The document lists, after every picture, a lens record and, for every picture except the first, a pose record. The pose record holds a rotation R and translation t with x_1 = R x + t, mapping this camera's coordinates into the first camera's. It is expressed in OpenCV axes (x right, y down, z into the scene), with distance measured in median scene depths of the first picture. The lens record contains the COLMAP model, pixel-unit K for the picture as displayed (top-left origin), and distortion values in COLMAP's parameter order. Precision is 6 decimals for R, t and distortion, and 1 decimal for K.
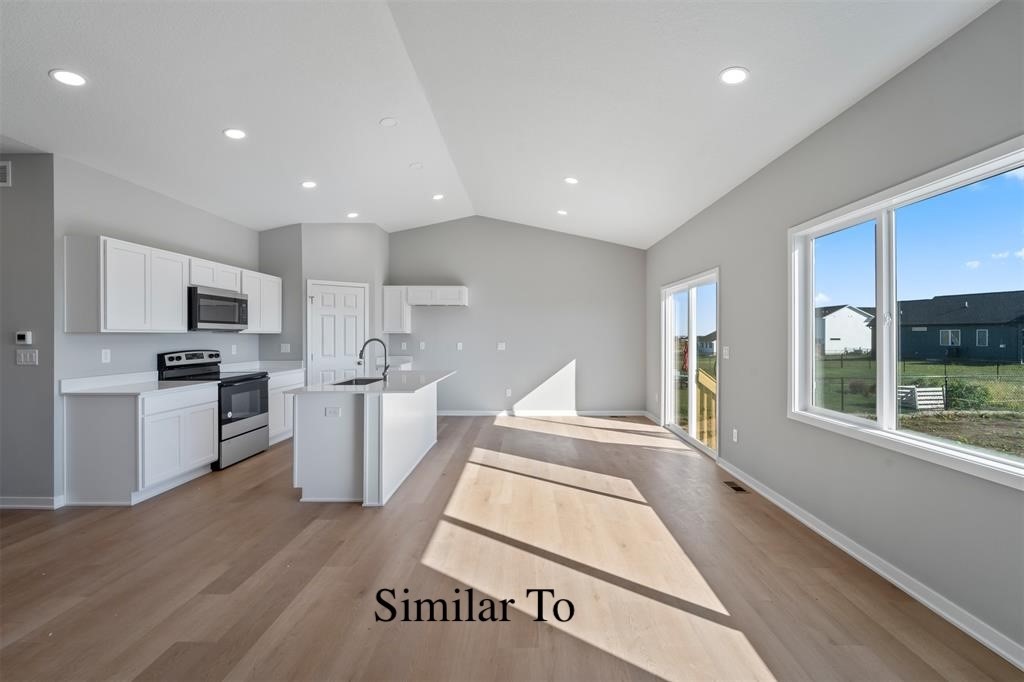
lens RADIAL K [[420.7, 0, 519.9], [0, 420.7, 335.1], [0, 0, 1]] dist [0.000135, -0.000237]
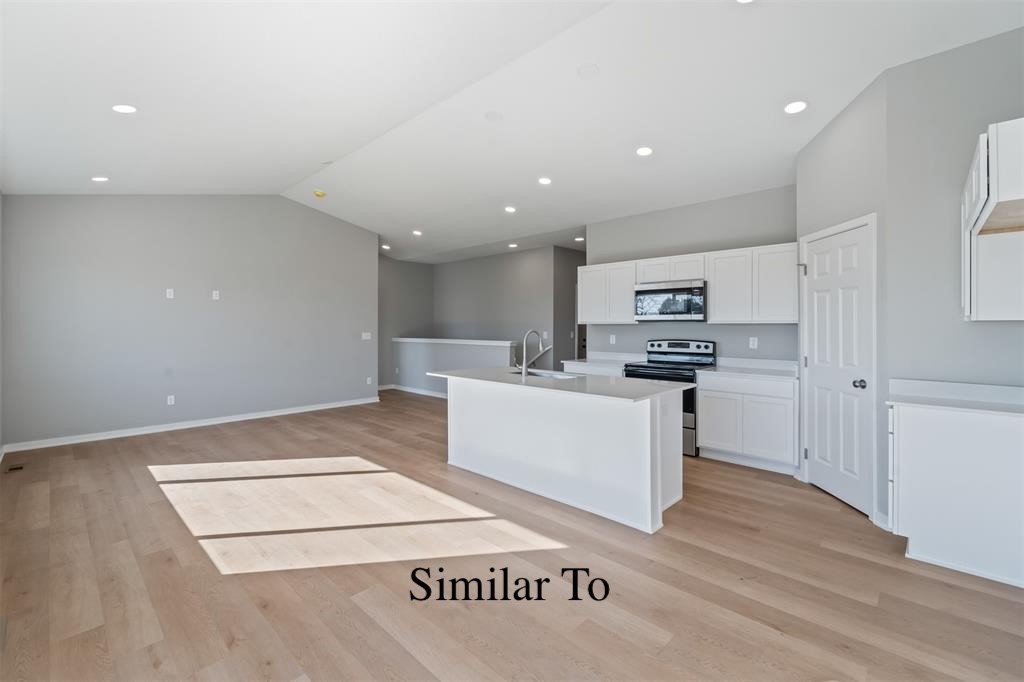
lens RADIAL K [[436.7, 0, 487.7], [0, 436.7, 327.3], [0, 0, 1]] dist [0.000188, -0.000492]
pose [[-0.693650, 0.003886, -0.720302, 0.410851], [0.001179, 0.999990, 0.004259, -0.000969], [0.720311, 0.002105, -0.693648, 1.556714]]
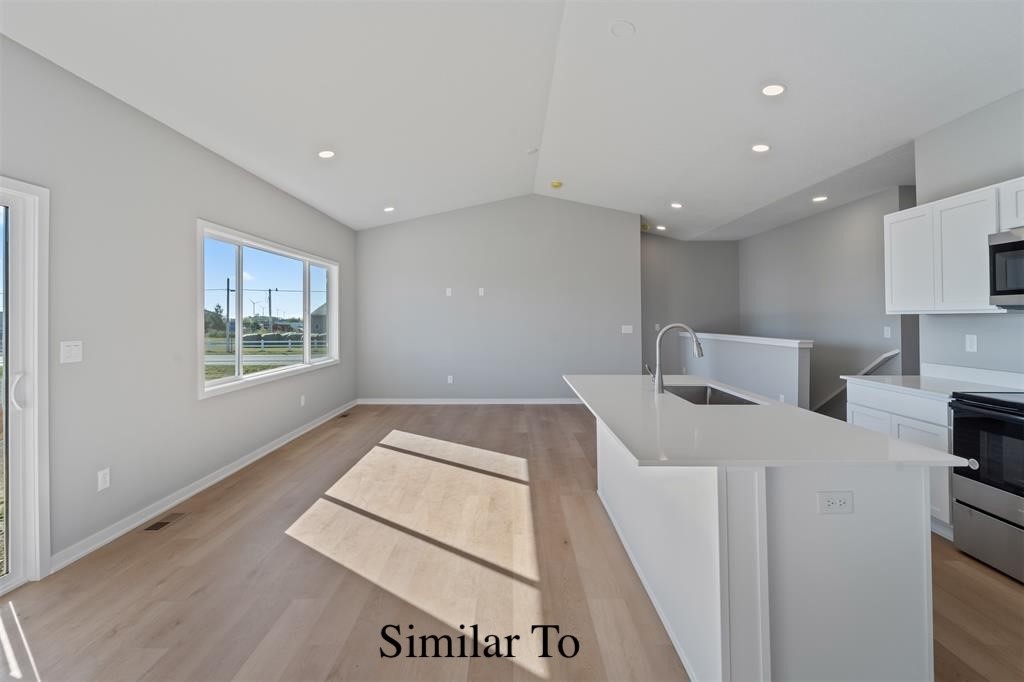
lens RADIAL K [[443.8, 0, 514.5], [0, 443.8, 313.4], [0, 0, 1]] dist [0.001389, -0.000018]
pose [[-0.999805, 0.004855, -0.019115, -0.090052], [0.005062, 0.999929, -0.010778, -0.001635], [0.019062, -0.010873, -0.999759, 1.601315]]
